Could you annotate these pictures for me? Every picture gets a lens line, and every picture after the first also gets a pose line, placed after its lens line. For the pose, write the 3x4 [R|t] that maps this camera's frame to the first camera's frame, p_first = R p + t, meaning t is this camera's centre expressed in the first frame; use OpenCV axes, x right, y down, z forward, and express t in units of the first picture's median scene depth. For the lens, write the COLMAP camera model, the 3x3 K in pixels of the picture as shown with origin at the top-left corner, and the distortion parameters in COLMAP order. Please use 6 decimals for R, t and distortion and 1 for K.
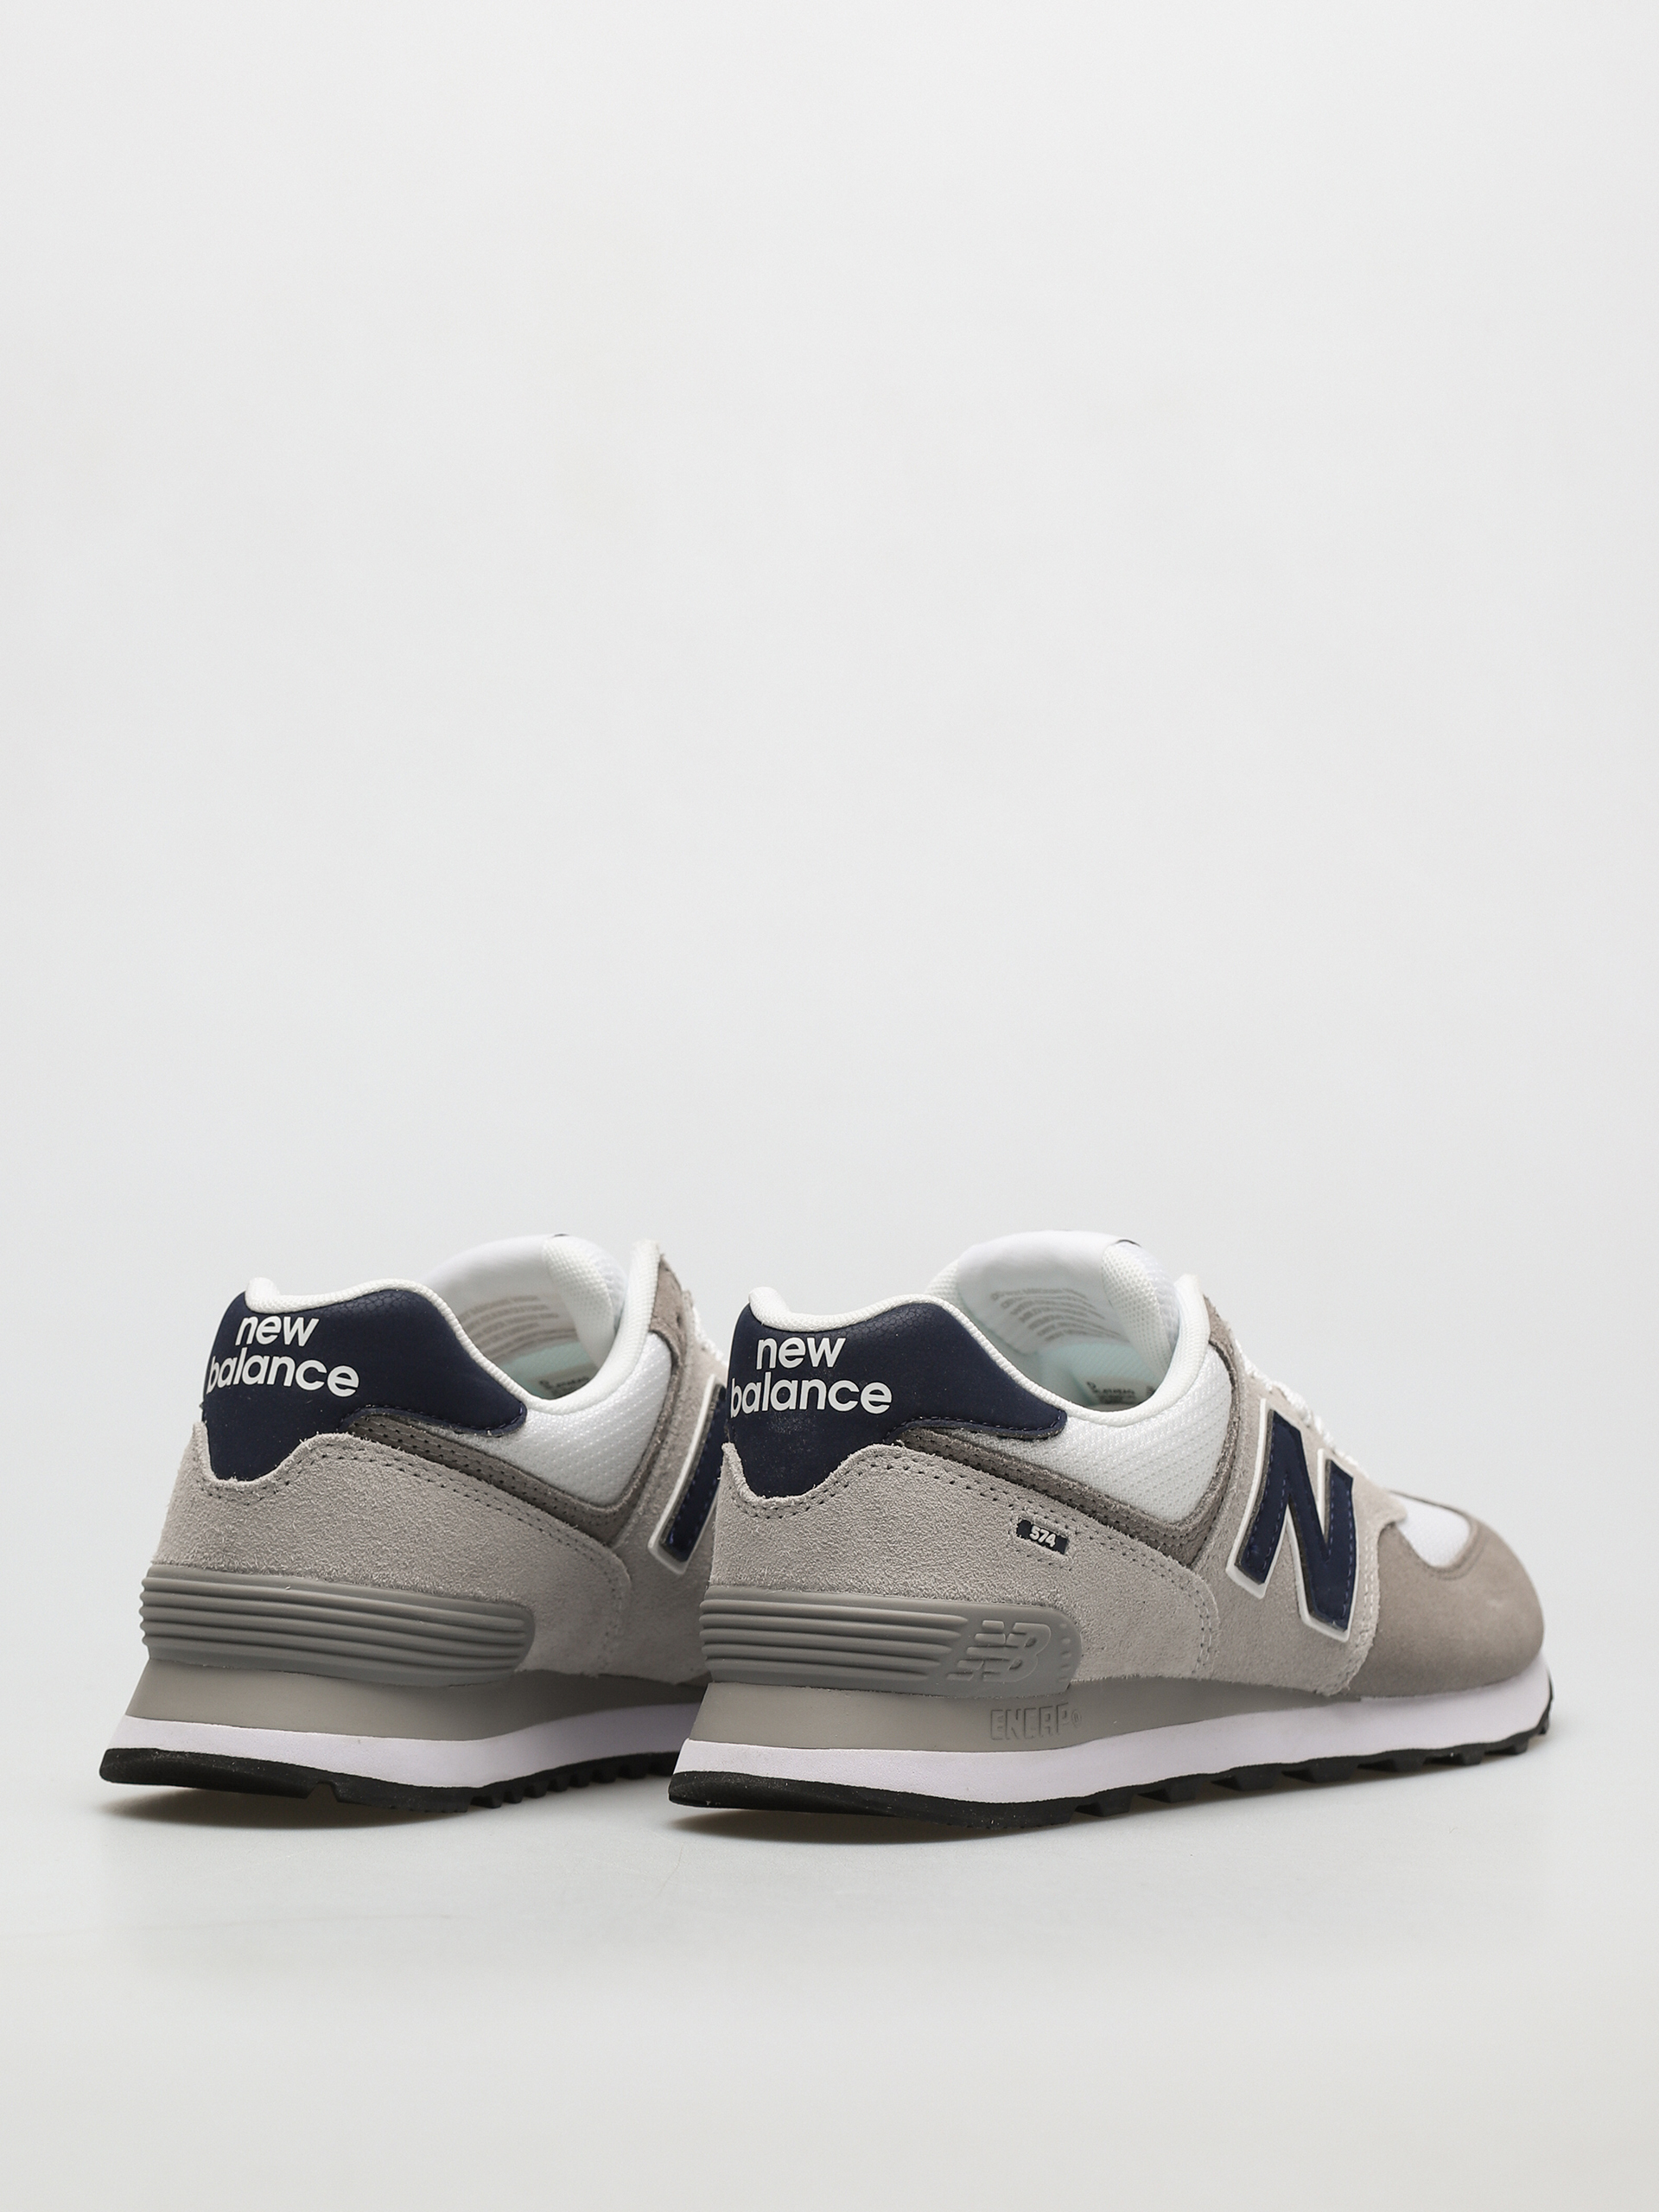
lens RADIAL K [[9990.0, 0, 827.7], [0, 9990.0, 1104.6], [0, 0, 1]] dist [-0.035135, 0.000000]
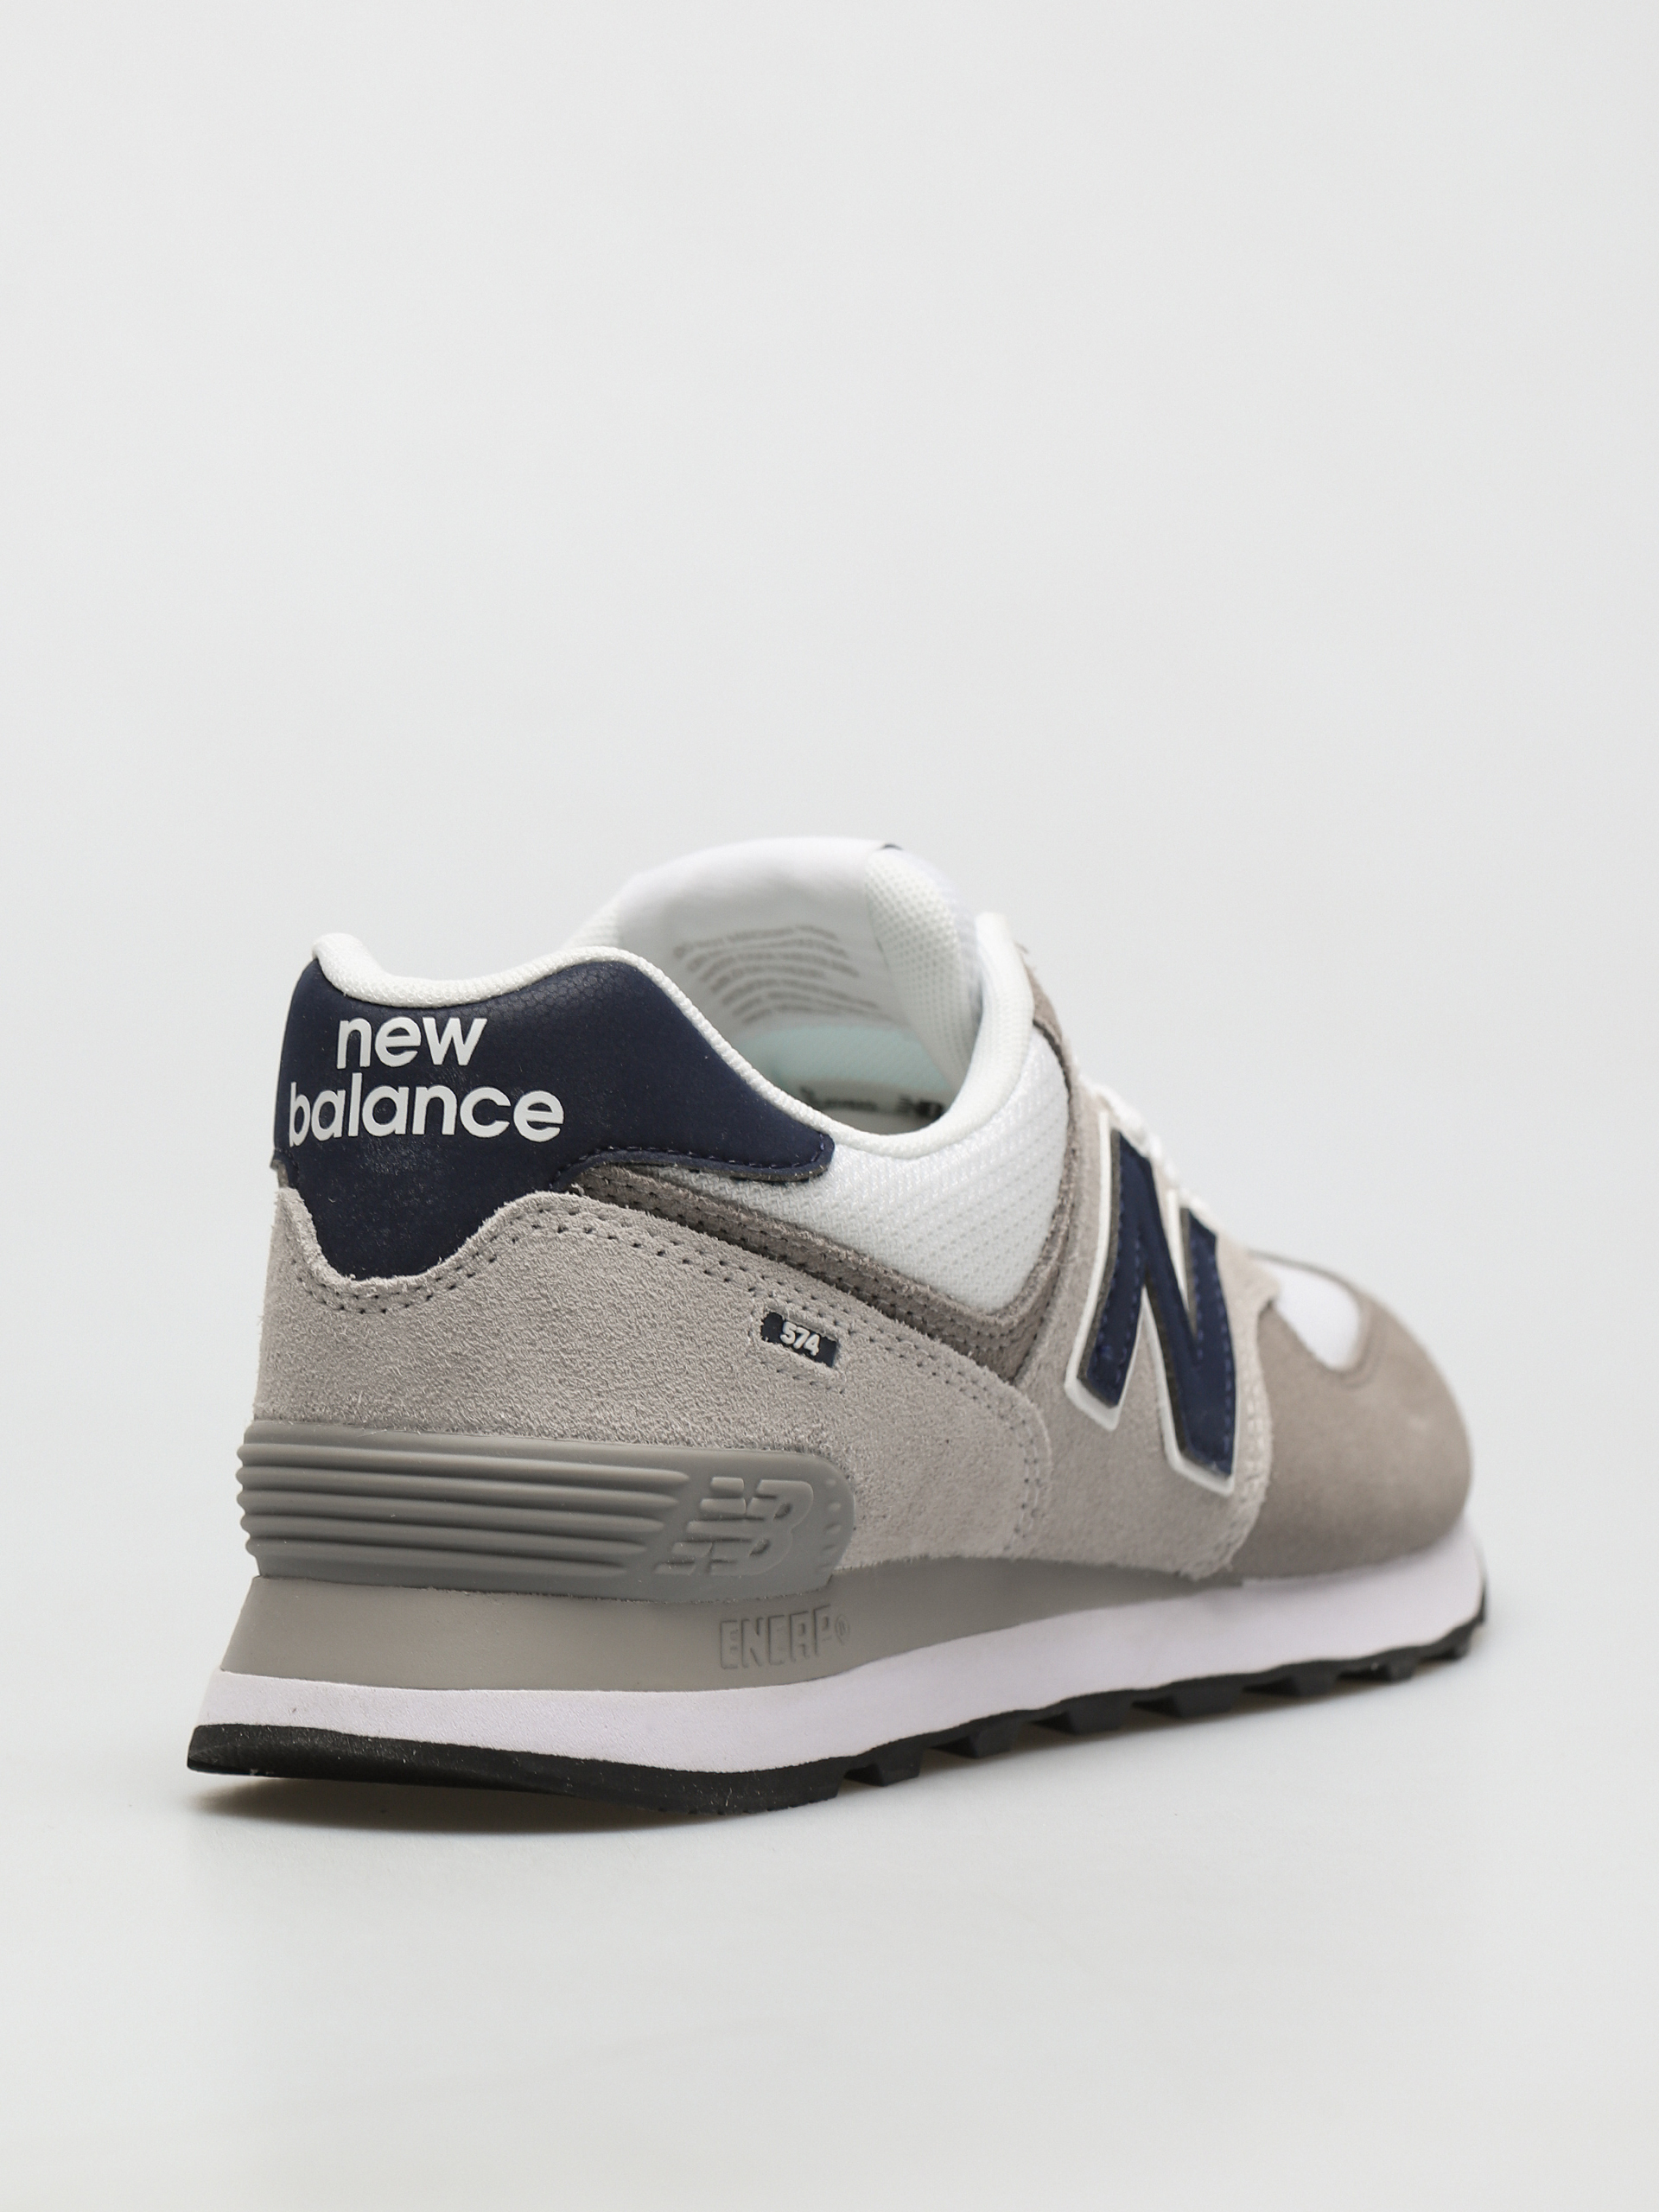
lens RADIAL K [[9990.0, 0, 829.9], [0, 9990.0, 1107.0], [0, 0, 1]] dist [-0.035135, 0.000000]
pose [[0.994035, -0.001746, 0.109044, -0.043918], [-0.001972, 0.999420, 0.033983, 0.007895], [-0.109040, -0.033995, 0.993456, 0.385877]]
